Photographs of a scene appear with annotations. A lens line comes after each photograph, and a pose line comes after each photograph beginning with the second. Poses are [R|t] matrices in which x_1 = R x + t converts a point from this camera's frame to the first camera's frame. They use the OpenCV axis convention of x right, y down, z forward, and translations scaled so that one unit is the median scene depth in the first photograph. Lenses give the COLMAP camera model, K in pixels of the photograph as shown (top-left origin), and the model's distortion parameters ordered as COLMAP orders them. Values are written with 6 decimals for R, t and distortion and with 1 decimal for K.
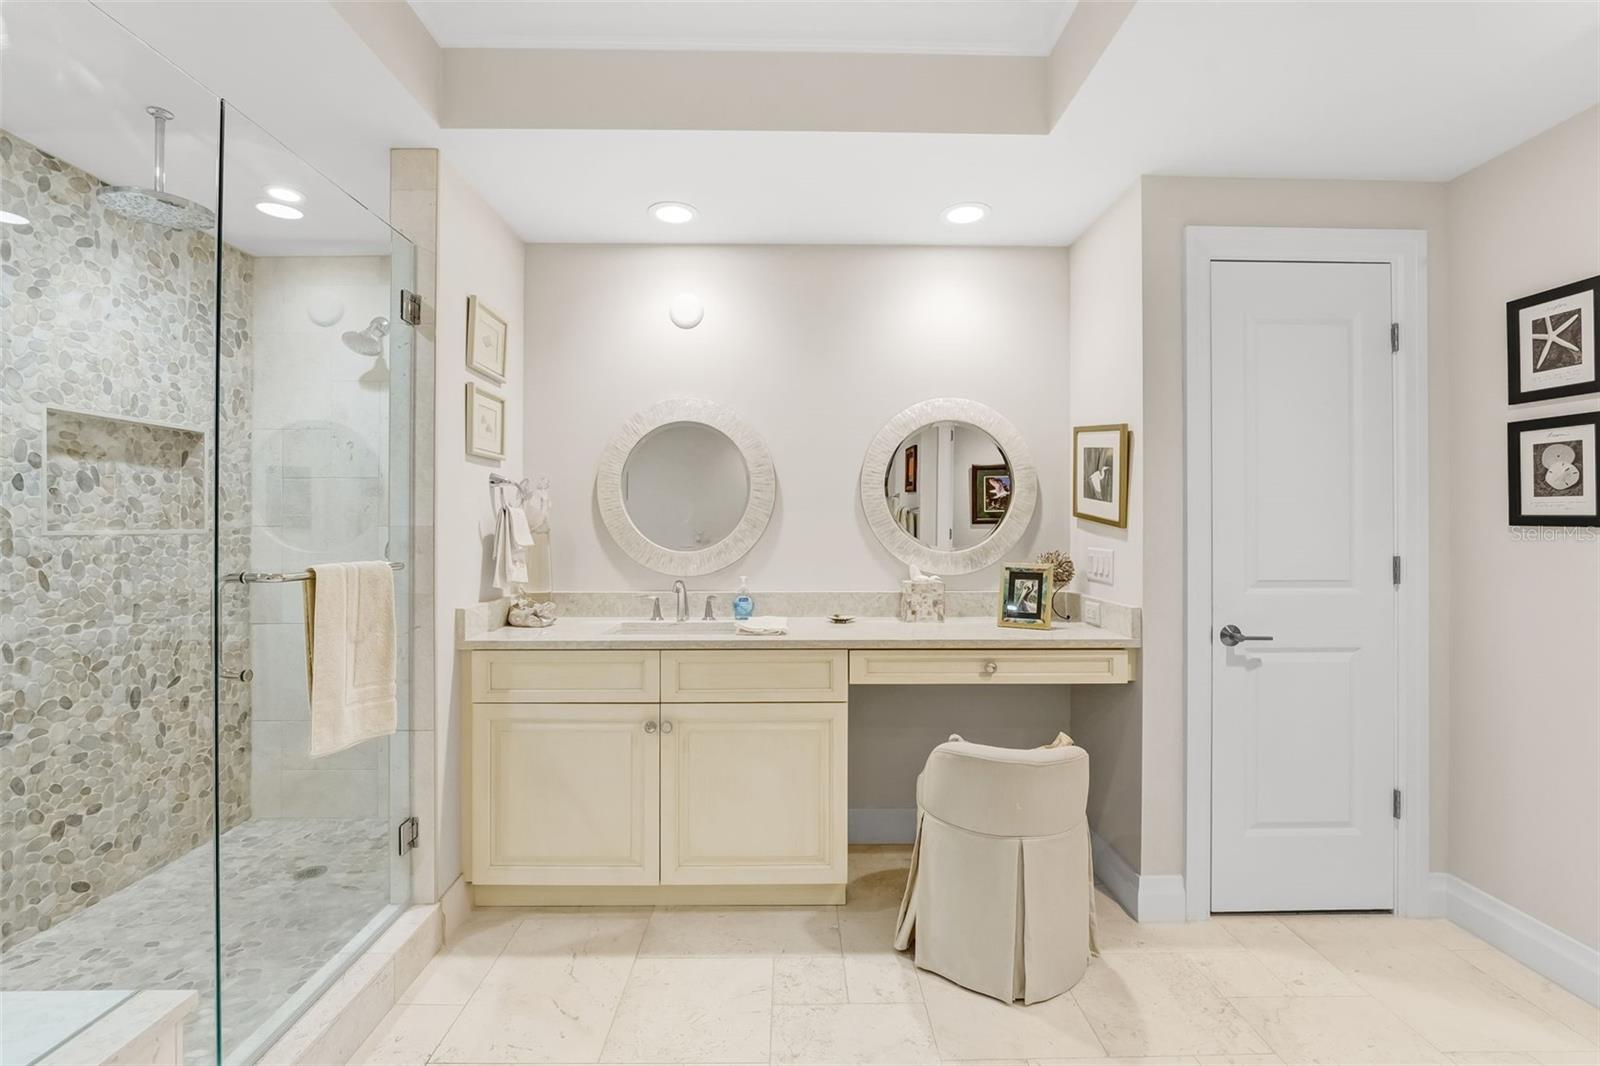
lens RADIAL K [[690.7, 0, 794.9], [0, 690.7, 527.1], [0, 0, 1]] dist [0.002667, 0.000432]
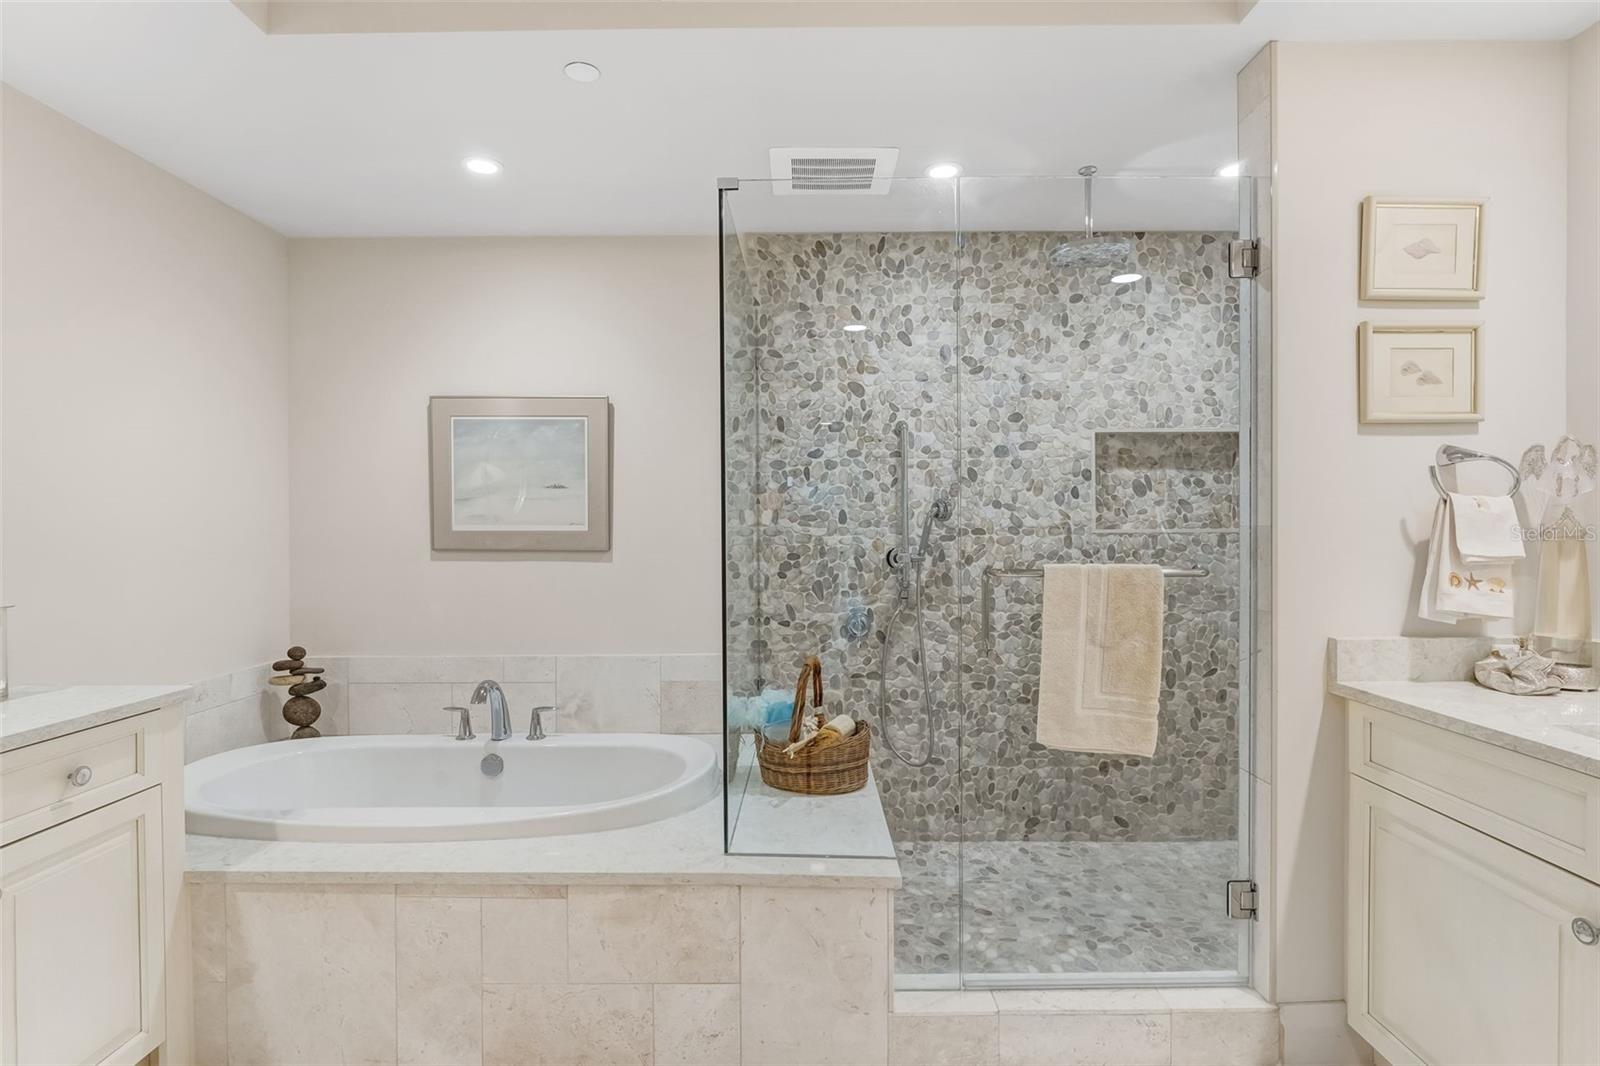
lens RADIAL K [[781.0, 0, 796.5], [0, 781.0, 534.6], [0, 0, 1]] dist [0.013378, -0.001192]
pose [[0.021419, 0.011728, -0.999702, 0.304217], [0.002340, 0.999928, 0.011781, -0.002781], [0.999768, -0.002592, 0.021390, 0.371953]]
